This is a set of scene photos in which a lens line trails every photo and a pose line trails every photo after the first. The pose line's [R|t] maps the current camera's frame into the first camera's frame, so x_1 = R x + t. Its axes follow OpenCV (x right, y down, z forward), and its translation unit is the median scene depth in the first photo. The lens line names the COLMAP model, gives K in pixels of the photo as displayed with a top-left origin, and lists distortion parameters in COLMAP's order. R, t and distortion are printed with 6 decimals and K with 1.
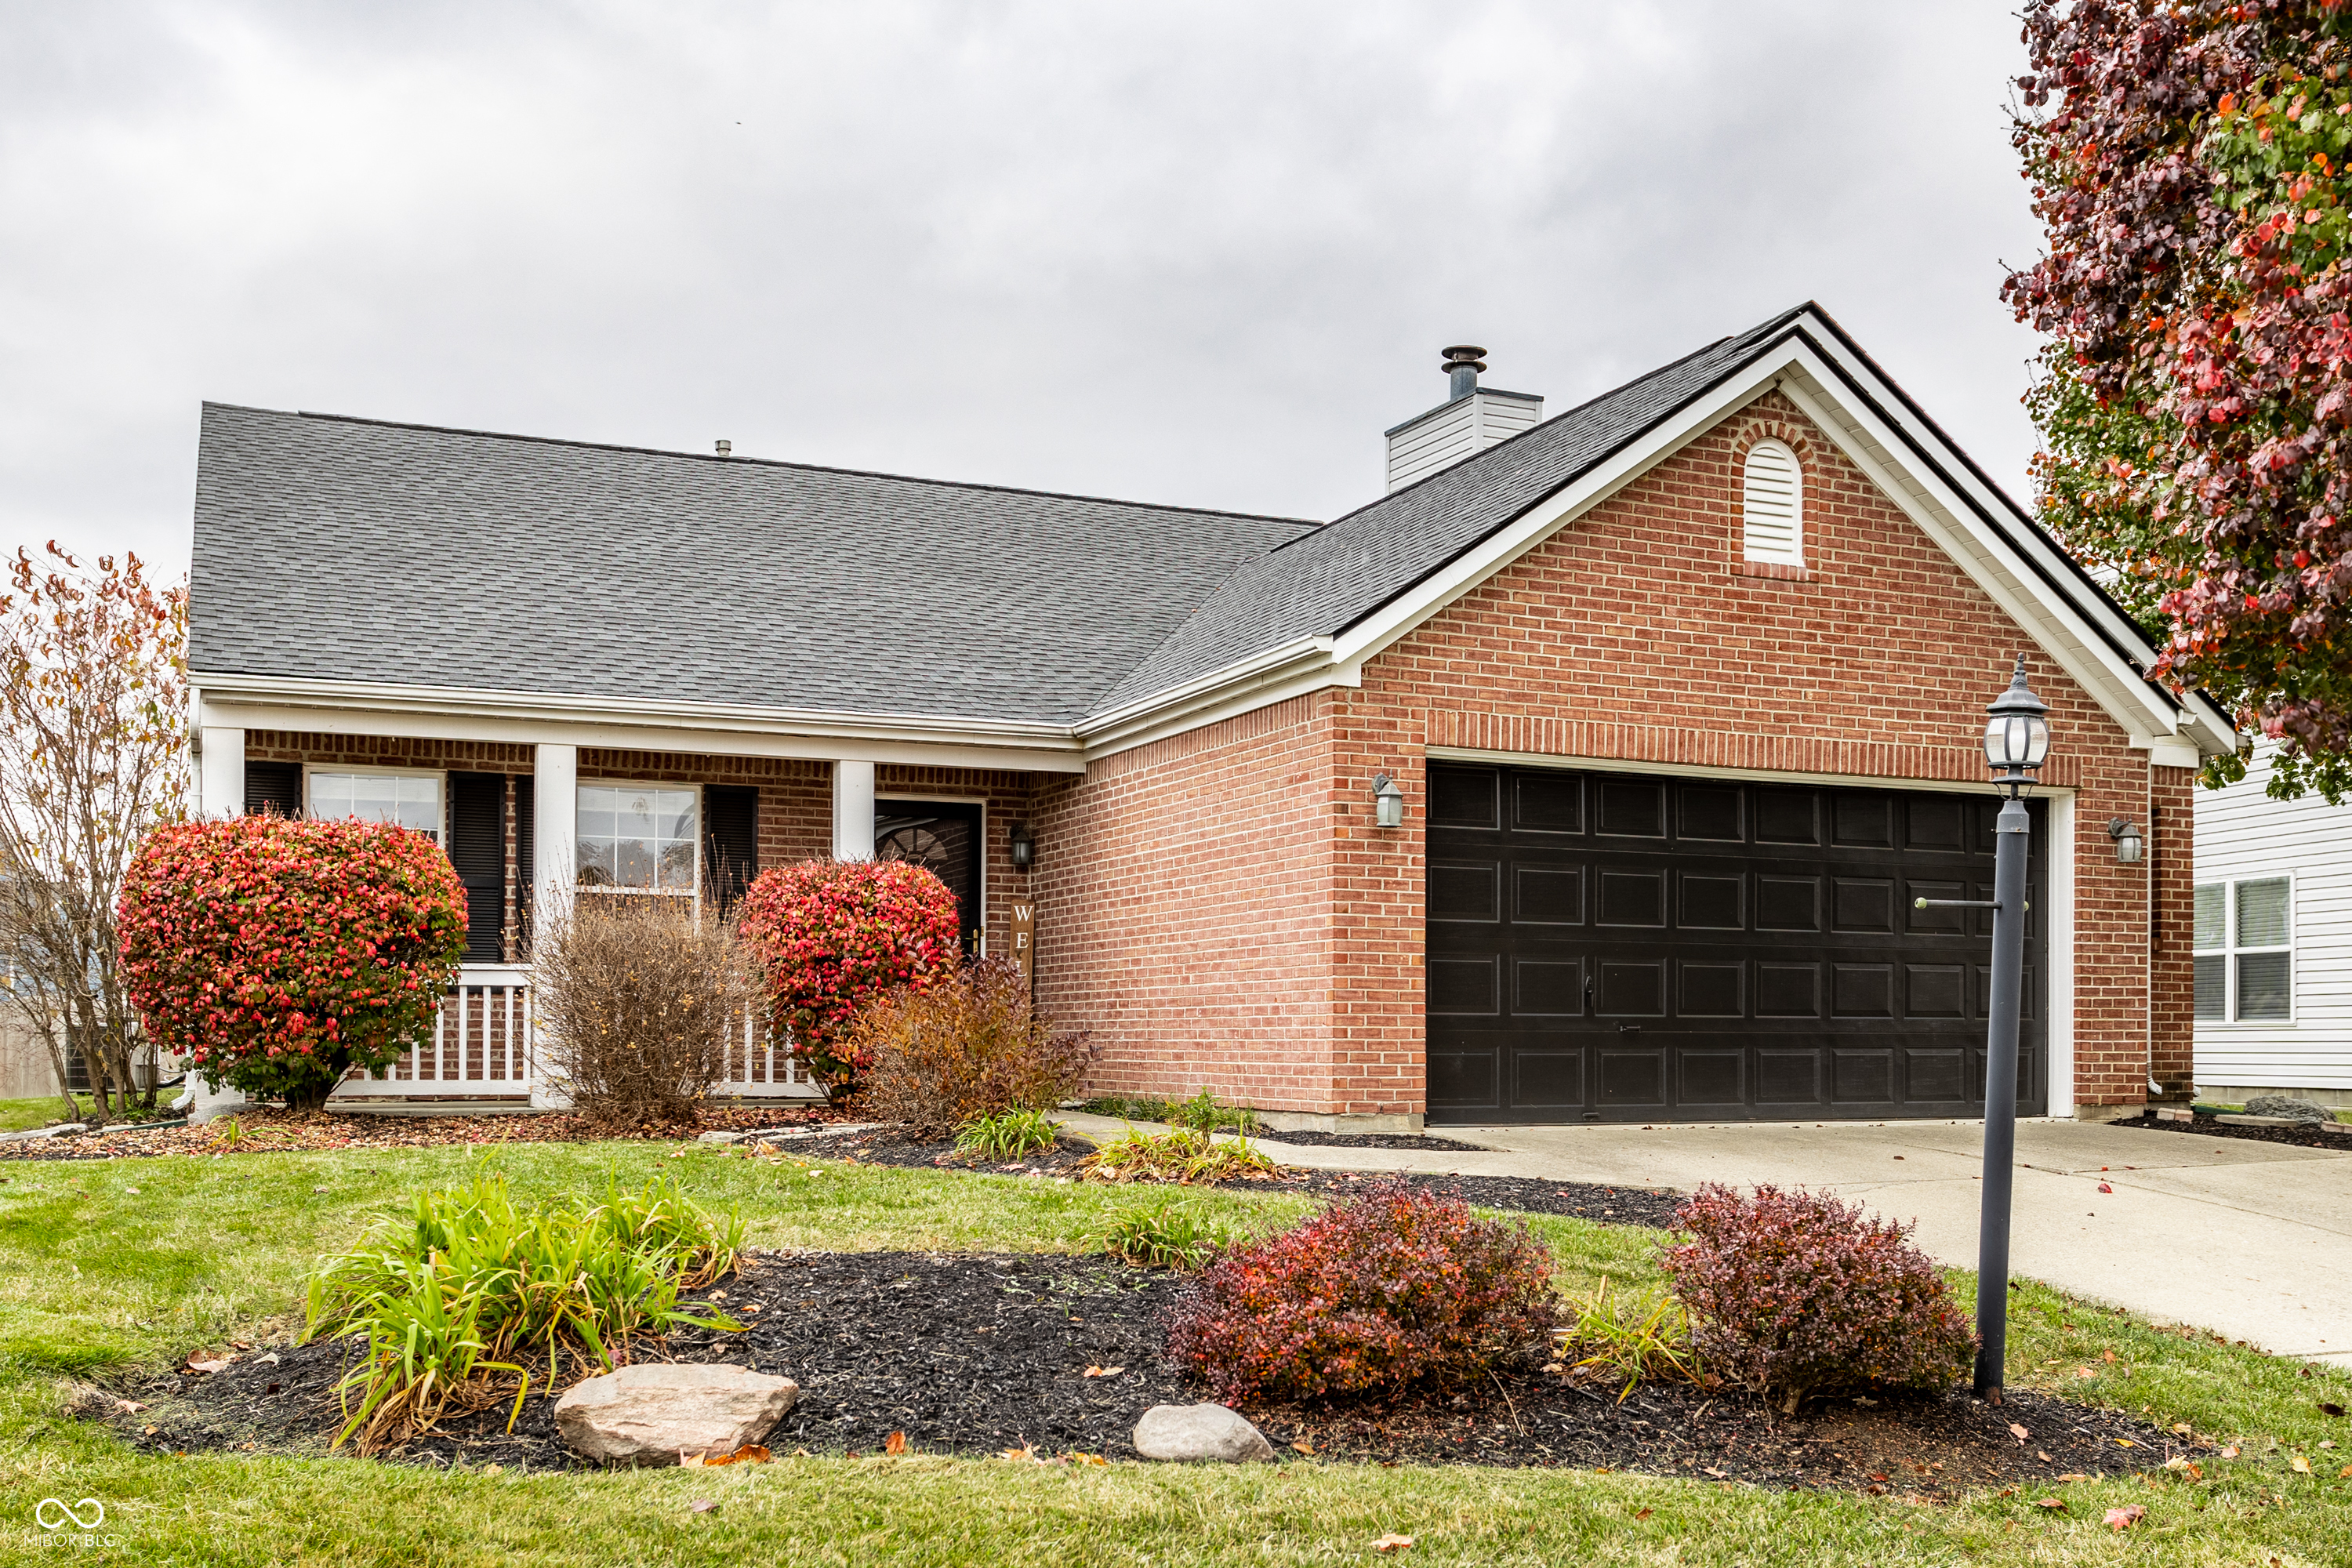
lens RADIAL K [[2301.3, 0, 1176.0], [0, 2301.3, 784.0], [0, 0, 1]] dist [-0.004138, -0.007152]
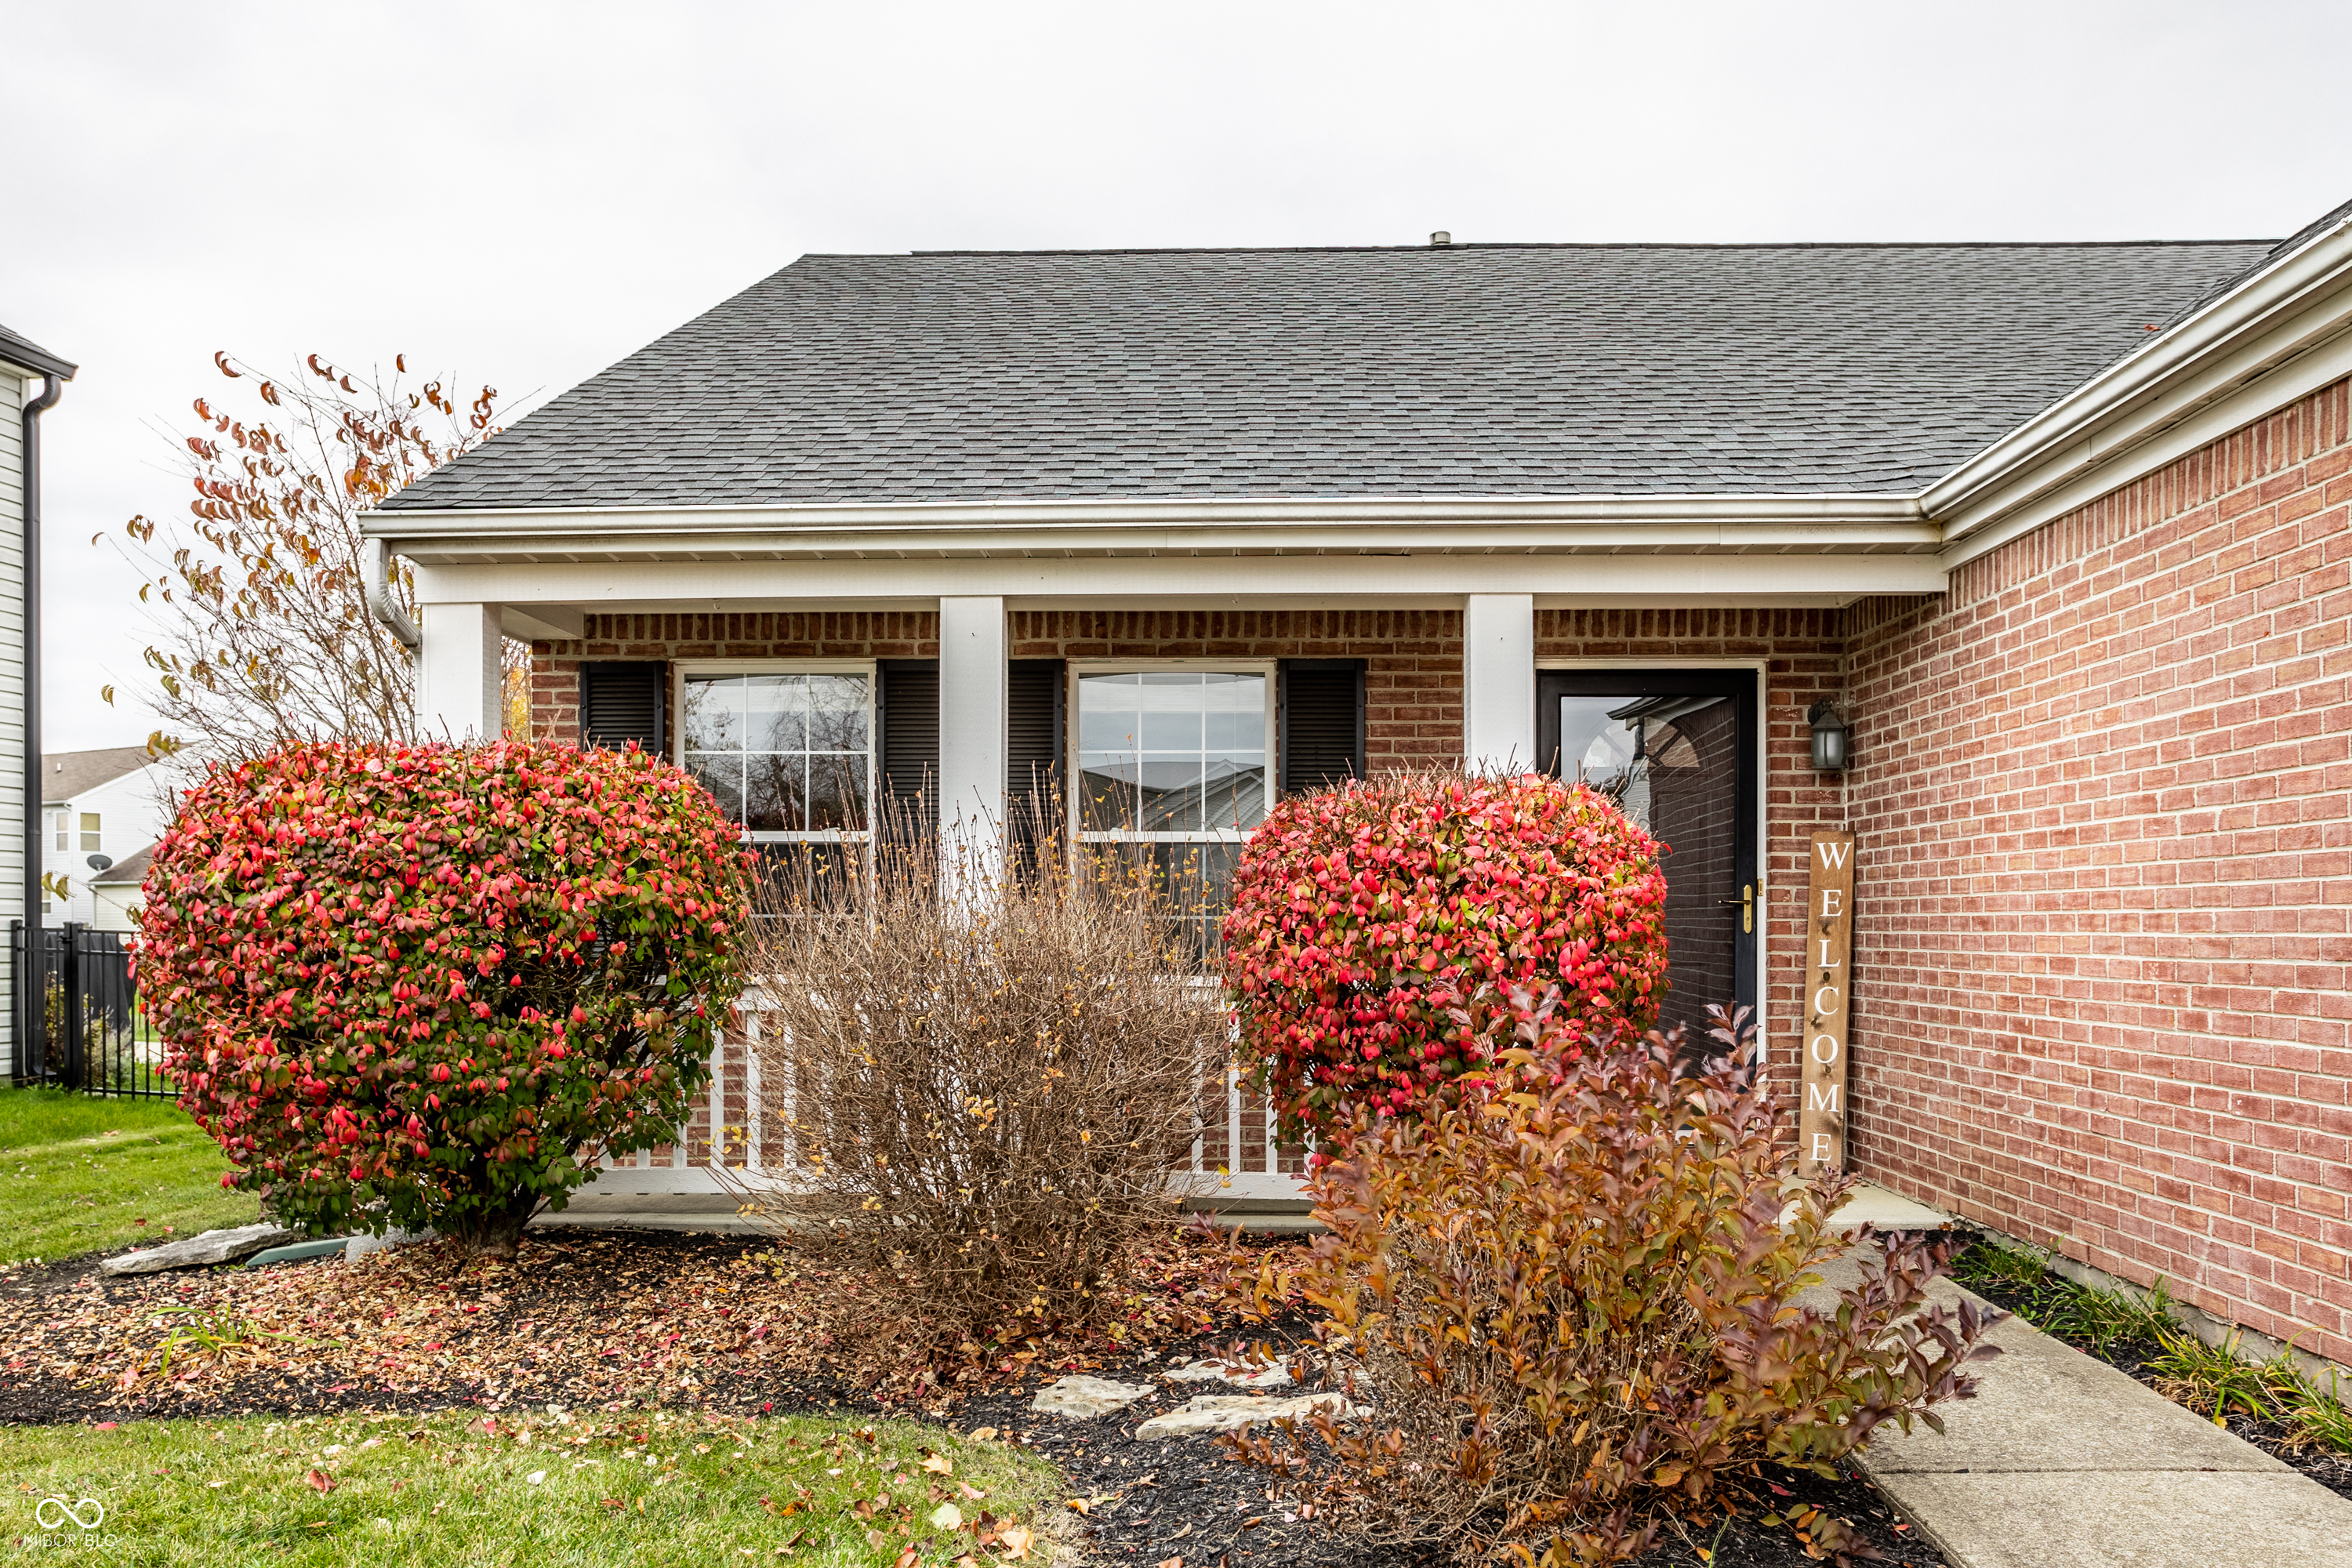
lens RADIAL K [[1849.8, 0, 1179.5], [0, 1849.8, 942.2], [0, 0, 1]] dist [-0.039345, 0.059970]
pose [[0.905122, -0.000280, -0.425153, -0.019995], [0.052595, 0.992392, 0.111317, 0.019196], [0.421887, -0.123117, 0.898250, 0.551396]]
